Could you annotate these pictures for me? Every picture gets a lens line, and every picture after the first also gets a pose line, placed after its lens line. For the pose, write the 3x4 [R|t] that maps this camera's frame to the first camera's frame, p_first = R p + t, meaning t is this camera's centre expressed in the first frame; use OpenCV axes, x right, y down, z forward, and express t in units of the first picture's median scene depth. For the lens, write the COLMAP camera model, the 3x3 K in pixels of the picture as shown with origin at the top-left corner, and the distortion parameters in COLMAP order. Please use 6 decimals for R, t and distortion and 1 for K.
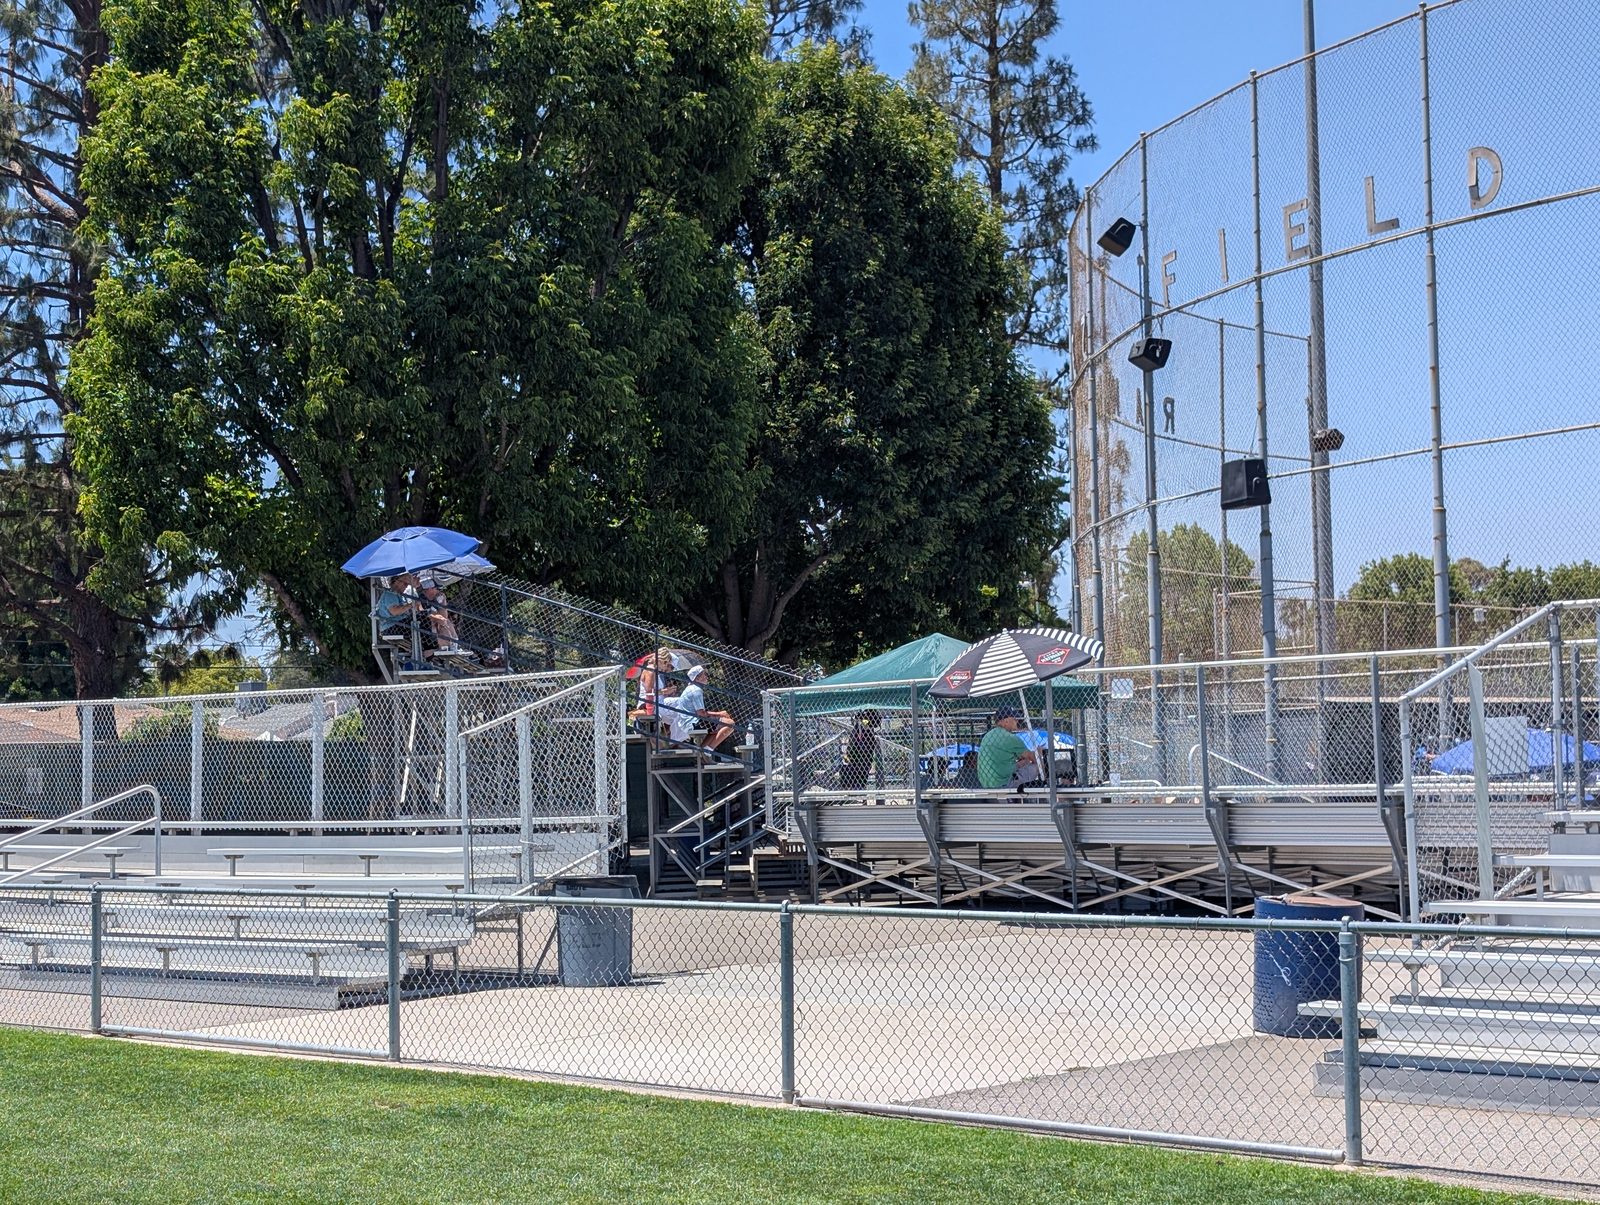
lens RADIAL K [[2448.2, 0, 800.0], [0, 2448.2, 602.5], [0, 0, 1]] dist [0.324830, -1.895697]
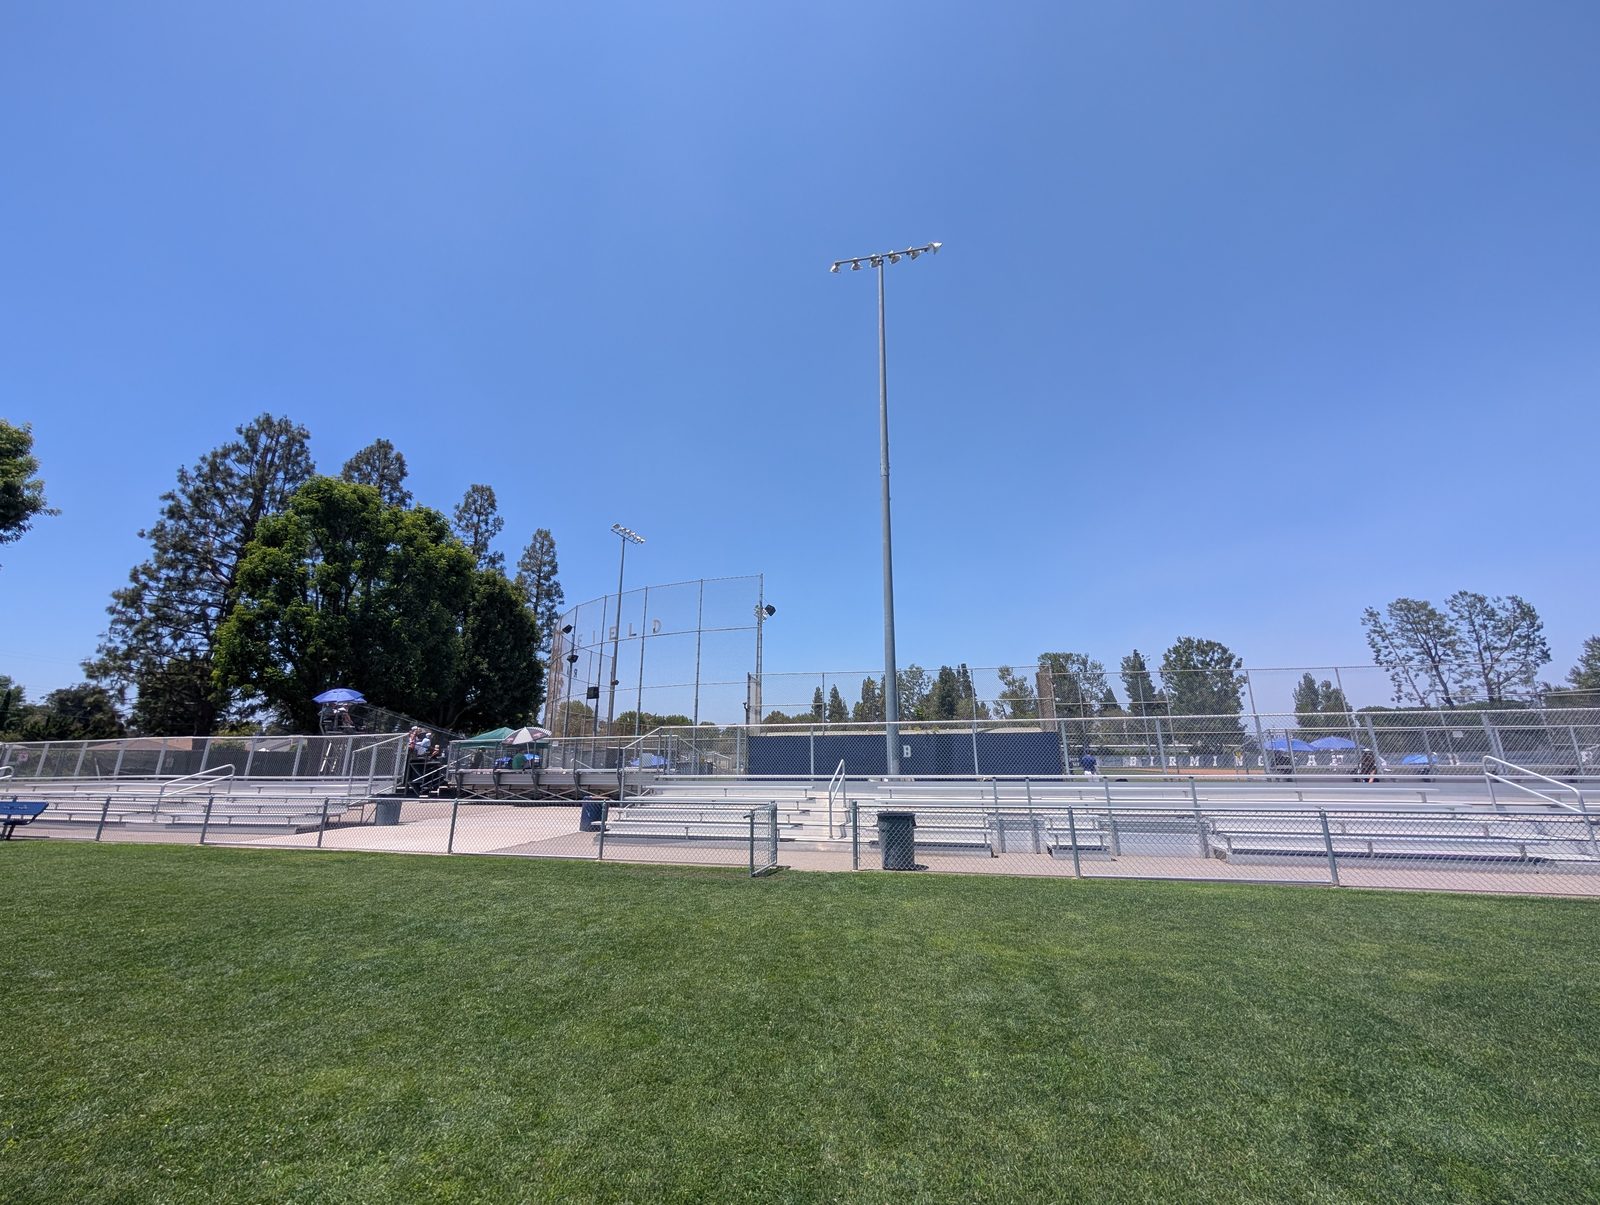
lens RADIAL K [[645.6, 0, 813.3], [0, 645.6, 599.7], [0, 0, 1]] dist [-0.000763, -0.000261]
pose [[0.873810, 0.134392, 0.467327, -0.018041], [-0.046170, 0.979638, -0.195392, -0.006517], [-0.484071, 0.149159, 0.862222, -0.103170]]
